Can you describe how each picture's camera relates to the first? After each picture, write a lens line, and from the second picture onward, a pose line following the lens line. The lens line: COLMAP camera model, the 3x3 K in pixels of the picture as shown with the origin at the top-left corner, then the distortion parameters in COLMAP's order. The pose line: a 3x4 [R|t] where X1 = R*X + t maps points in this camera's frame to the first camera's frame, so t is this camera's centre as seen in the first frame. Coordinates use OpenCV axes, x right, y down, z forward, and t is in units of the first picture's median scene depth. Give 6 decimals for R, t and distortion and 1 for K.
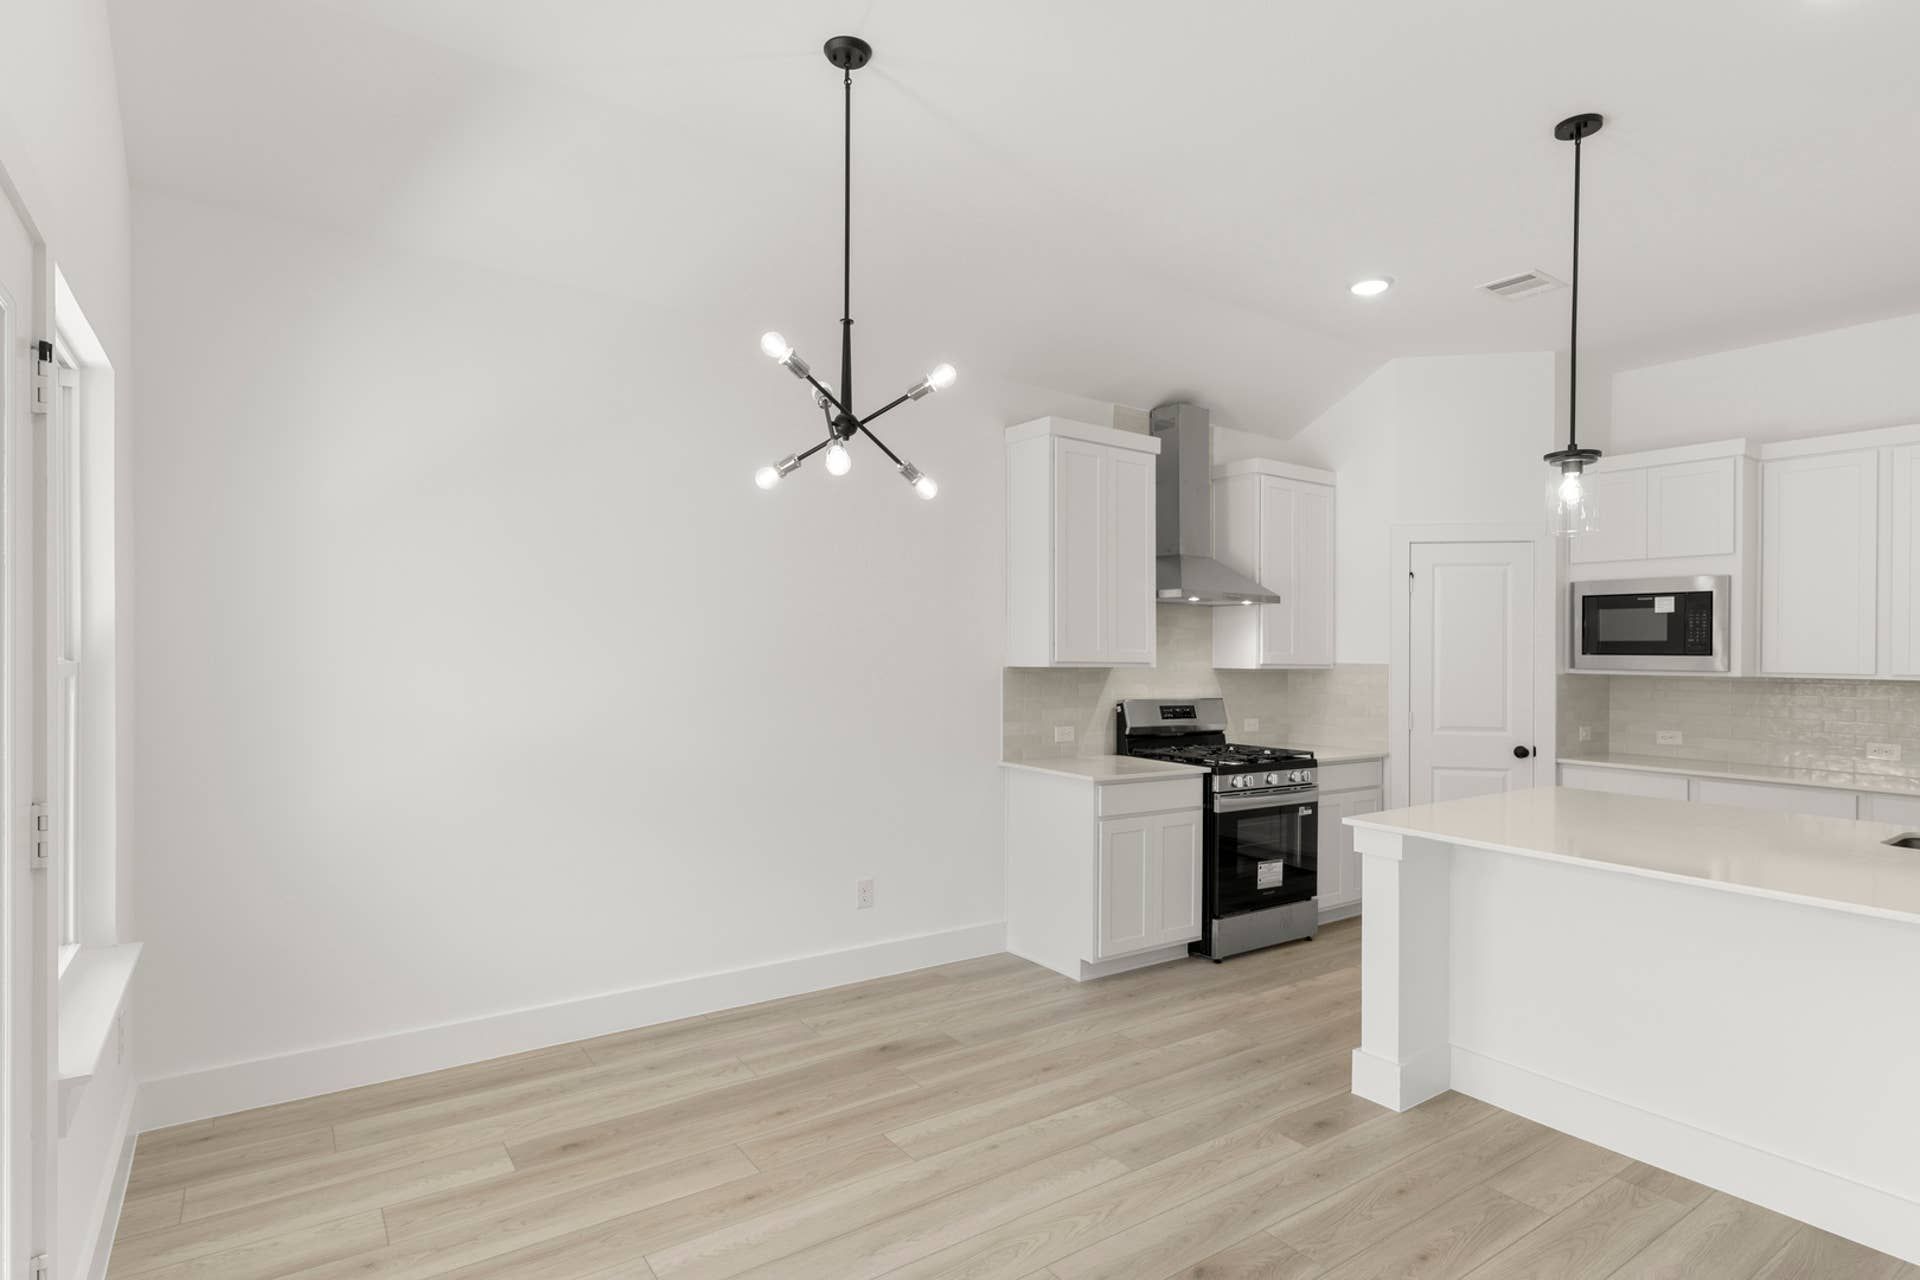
lens RADIAL K [[972.2, 0, 949.2], [0, 972.2, 642.7], [0, 0, 1]] dist [0.000506, -0.000091]
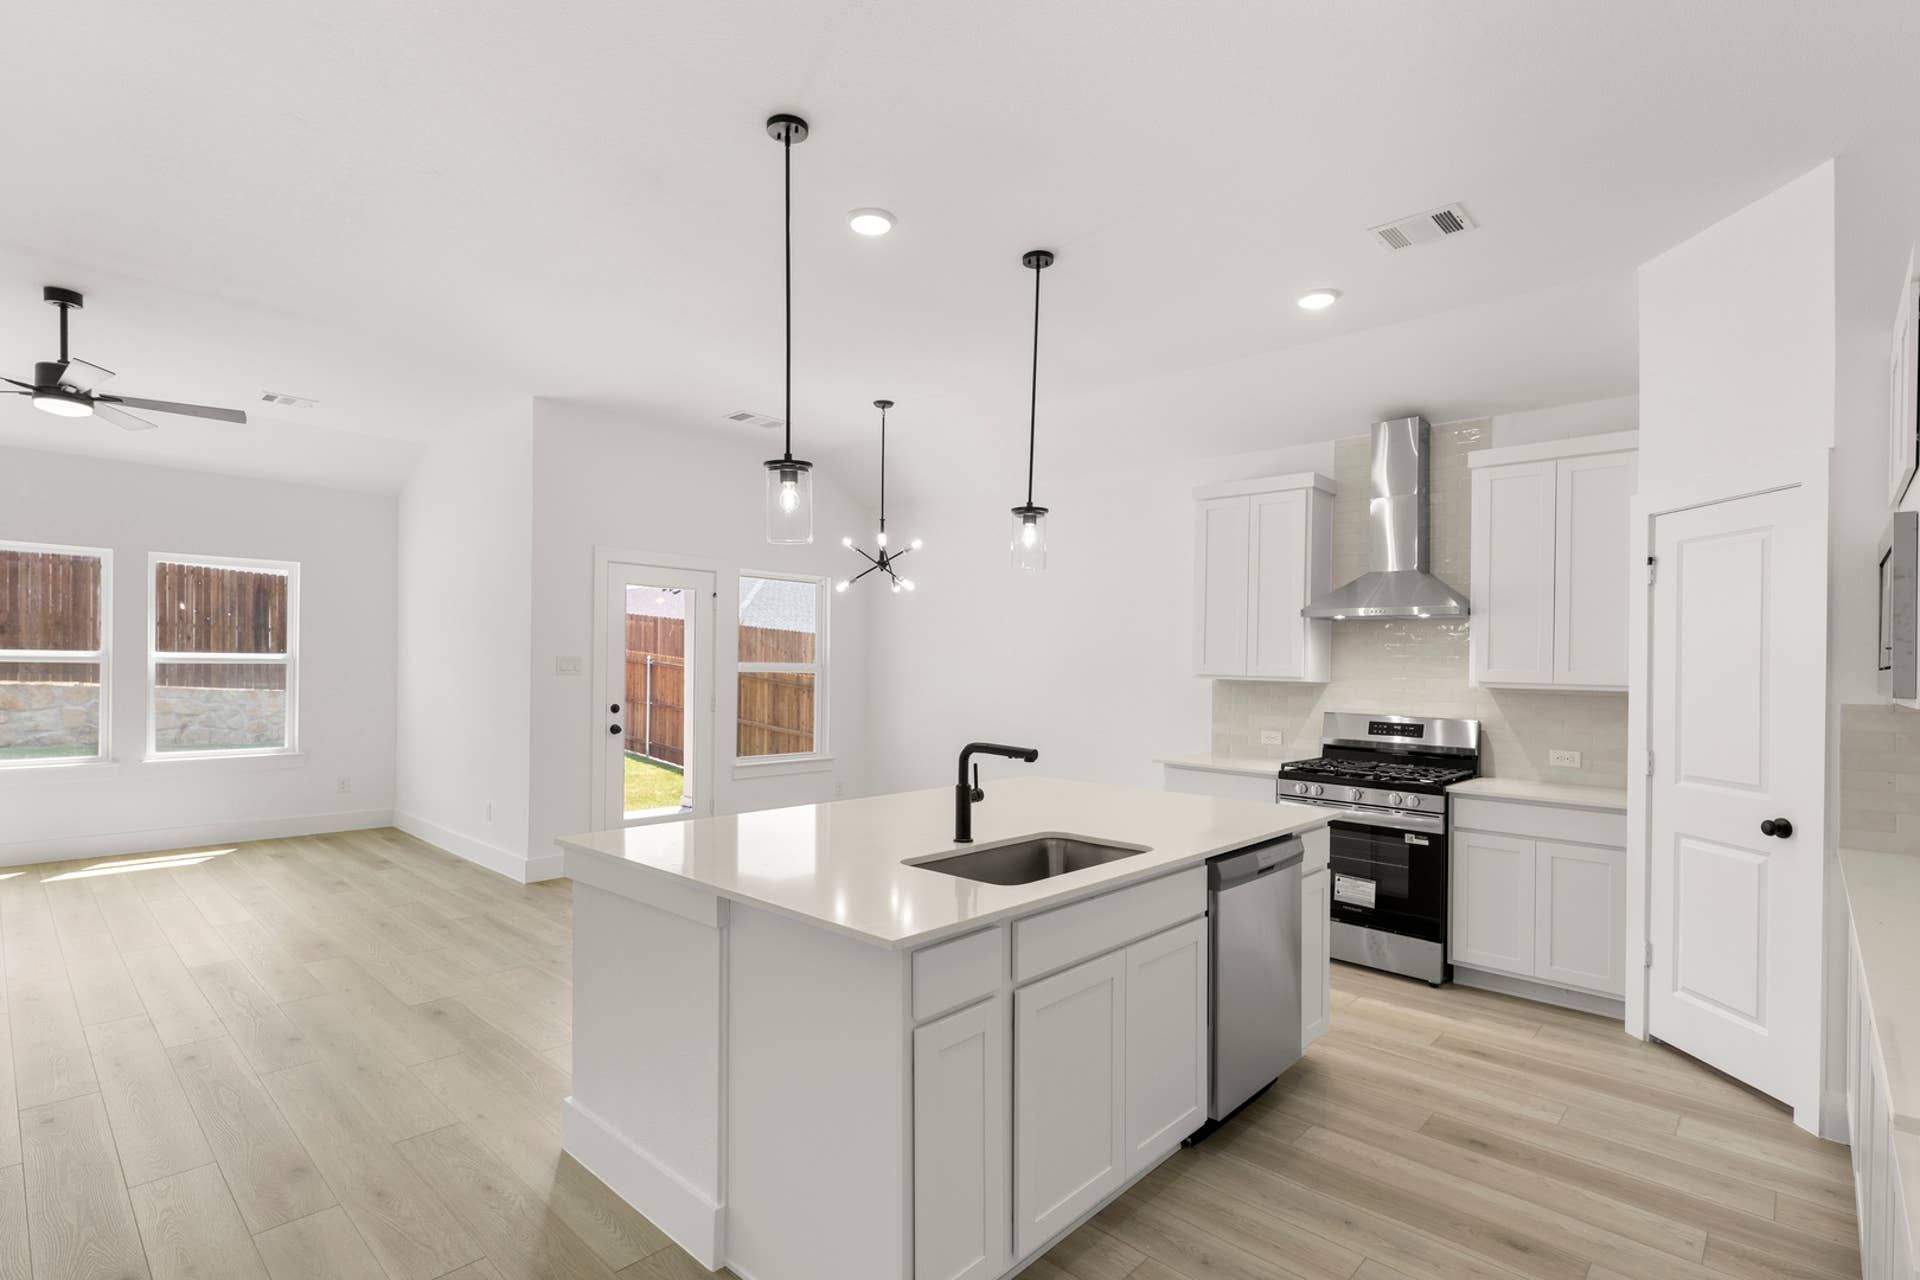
lens RADIAL K [[914.2, 0, 962.4], [0, 914.2, 667.4], [0, 0, 1]] dist [0.022317, 0.000039]
pose [[0.224877, -0.005512, -0.974372, 1.158090], [-0.004086, 0.999970, -0.006600, 0.018038], [0.974379, 0.005466, 0.224848, 0.398043]]
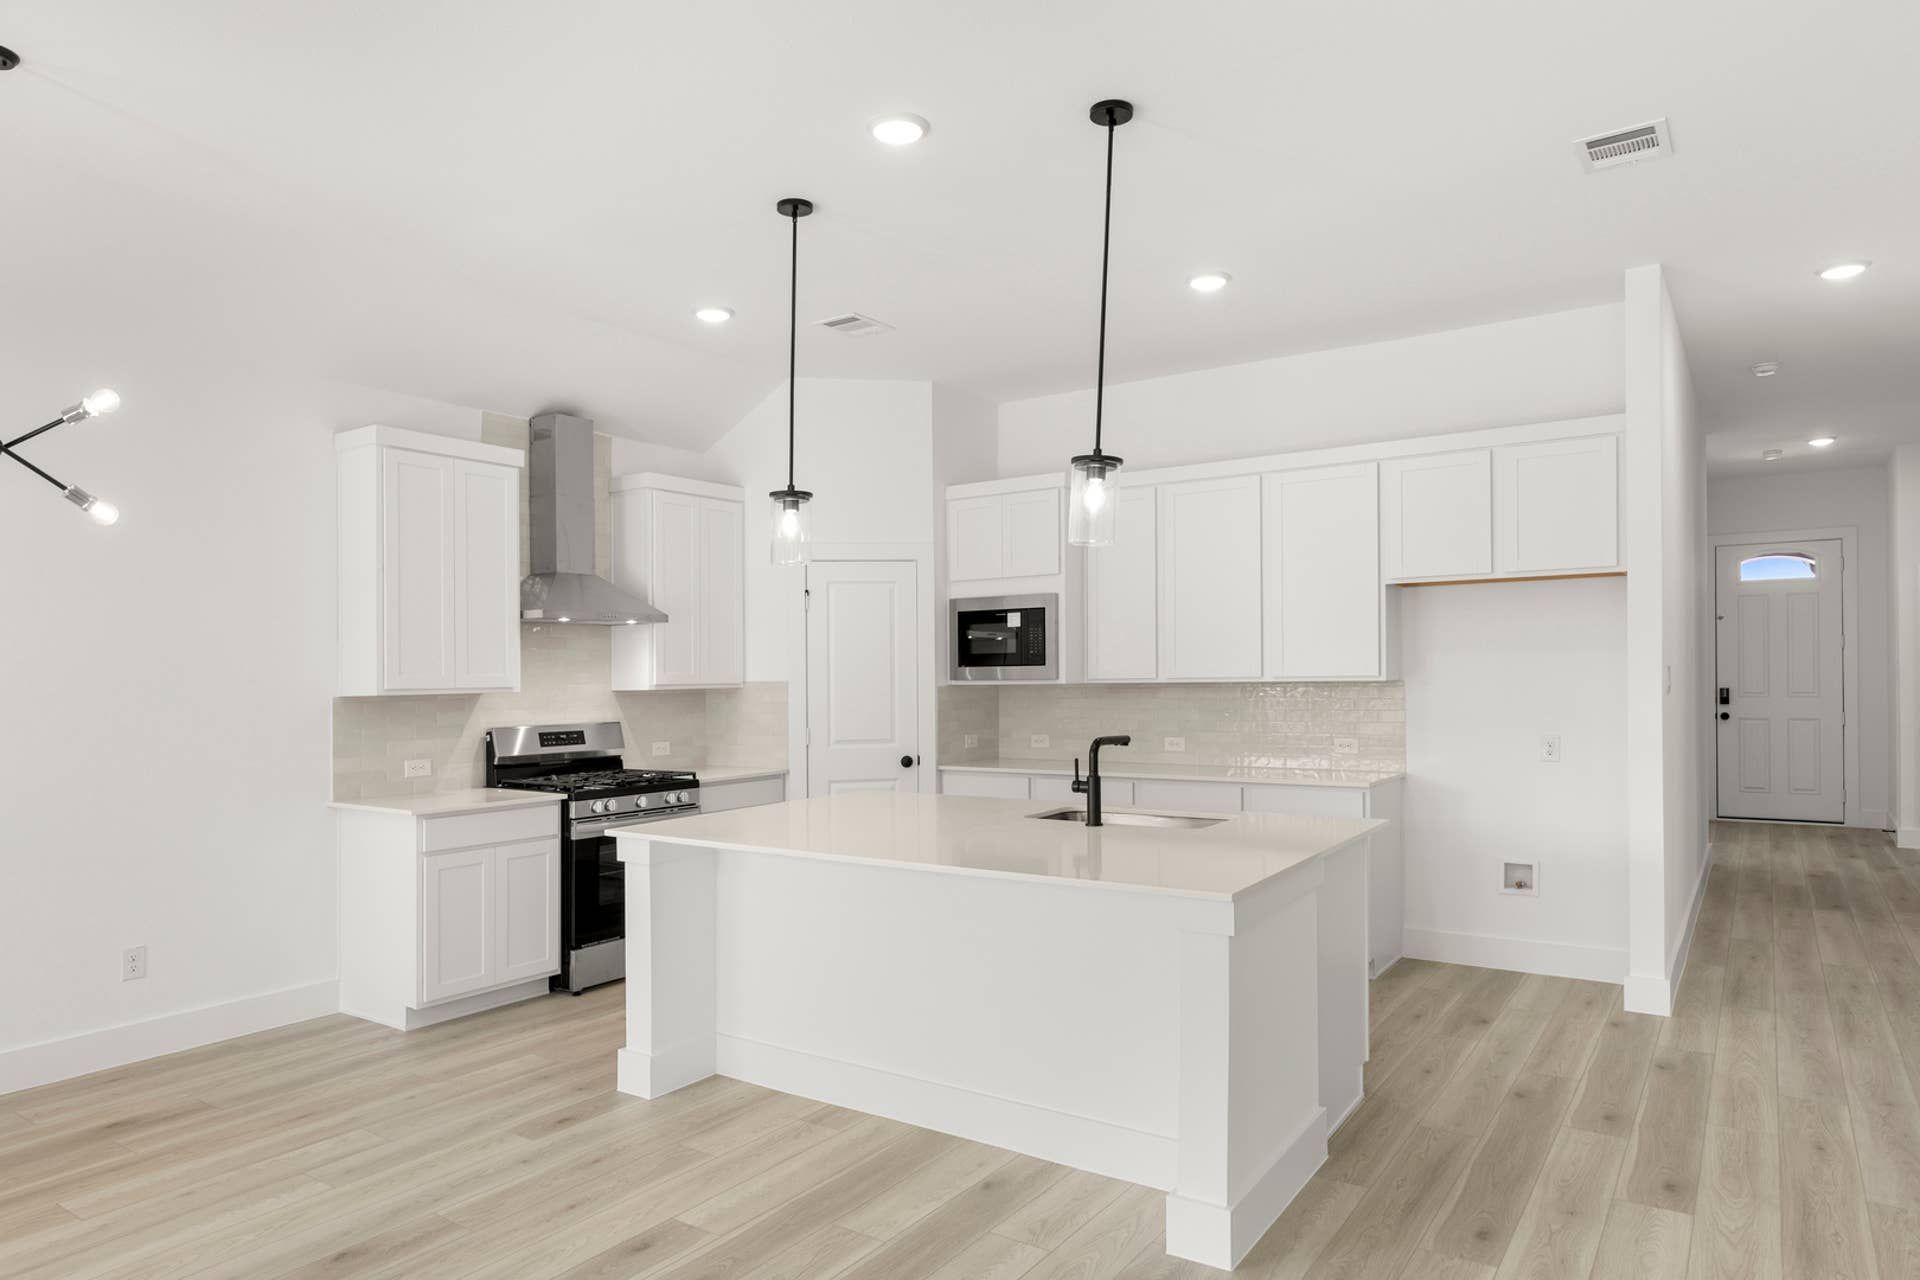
lens RADIAL K [[1168.6, 0, 942.8], [0, 1168.6, 638.8], [0, 0, 1]] dist [0.002494, -0.000376]
pose [[0.937781, -0.016526, 0.346835, 0.209982], [0.023216, 0.999616, -0.015141, 0.000406], [-0.346452, 0.022251, 0.937804, -0.216811]]
